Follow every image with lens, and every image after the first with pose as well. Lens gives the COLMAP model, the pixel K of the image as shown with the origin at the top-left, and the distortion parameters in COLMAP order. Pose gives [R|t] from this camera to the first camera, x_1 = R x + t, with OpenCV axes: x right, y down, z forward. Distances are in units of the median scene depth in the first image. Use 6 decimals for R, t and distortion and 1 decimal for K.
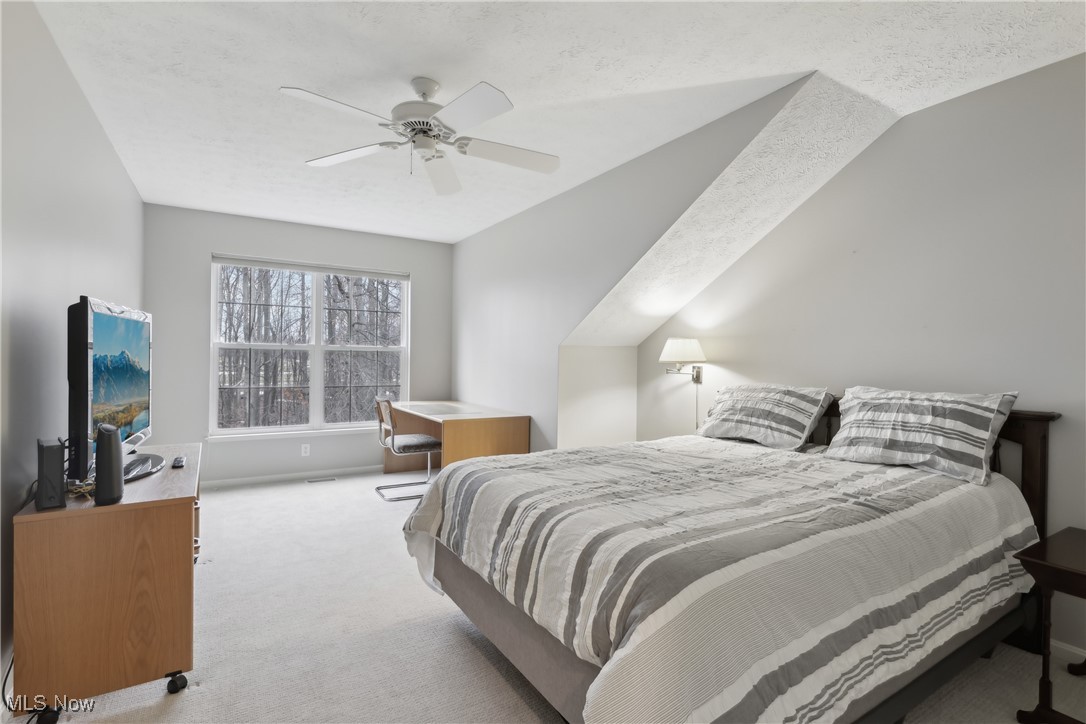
lens RADIAL K [[514.1, 0, 547.6], [0, 514.1, 362.1], [0, 0, 1]] dist [0.001996, 0.000211]
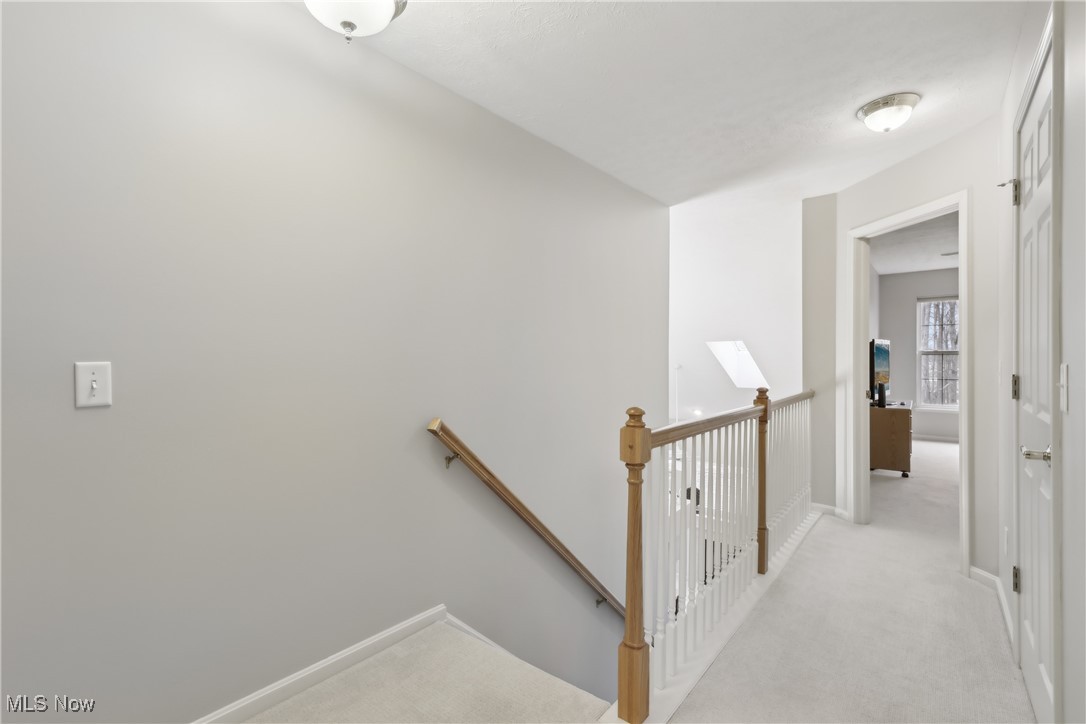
lens RADIAL K [[514.1, 0, 545.7], [0, 514.1, 358.7], [0, 0, 1]] dist [0.001996, 0.000211]
pose [[0.350171, -0.010535, -0.936626, 1.245251], [0.003007, 0.999944, -0.010123, 0.013476], [0.936681, 0.000728, 0.350183, -1.840907]]
